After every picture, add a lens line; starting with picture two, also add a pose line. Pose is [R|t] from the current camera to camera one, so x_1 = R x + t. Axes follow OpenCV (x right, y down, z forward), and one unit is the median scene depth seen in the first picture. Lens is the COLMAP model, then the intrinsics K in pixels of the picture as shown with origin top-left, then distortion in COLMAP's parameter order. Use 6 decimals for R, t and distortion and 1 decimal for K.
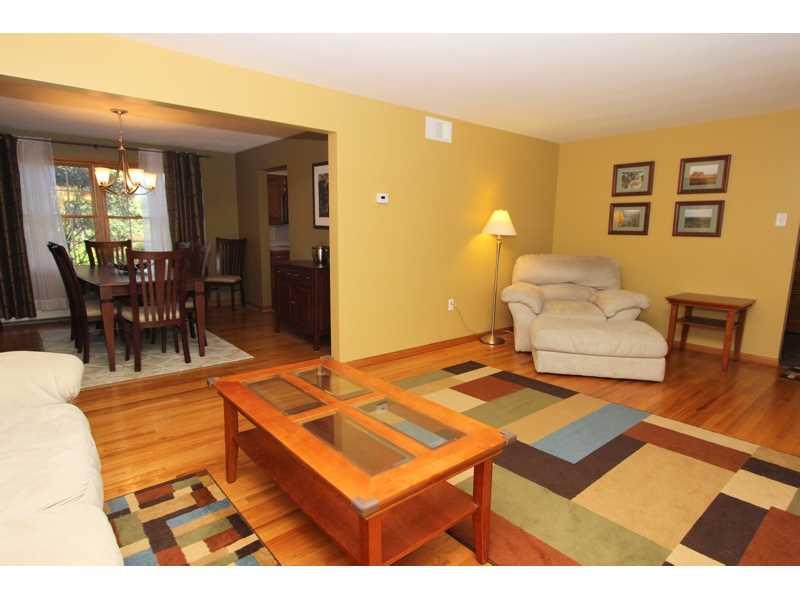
lens RADIAL K [[447.1, 0, 395.4], [0, 447.1, 301.6], [0, 0, 1]] dist [-0.004060, -0.000392]
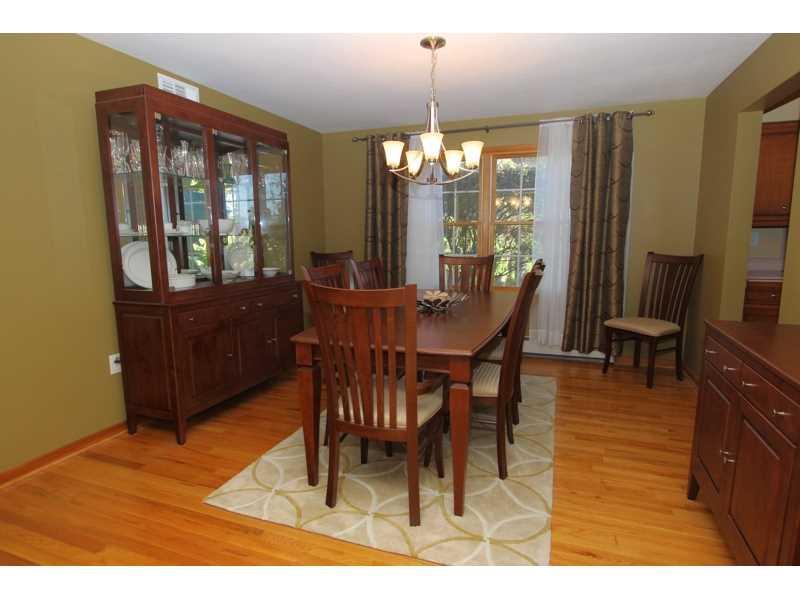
lens RADIAL K [[447.1, 0, 395.4], [0, 447.1, 301.6], [0, 0, 1]] dist [-0.004060, -0.000392]
pose [[0.493642, 0.118848, -0.861506, -0.055972], [-0.129523, 0.989617, 0.062305, -0.077384], [0.859966, 0.080828, 0.503910, 0.457430]]
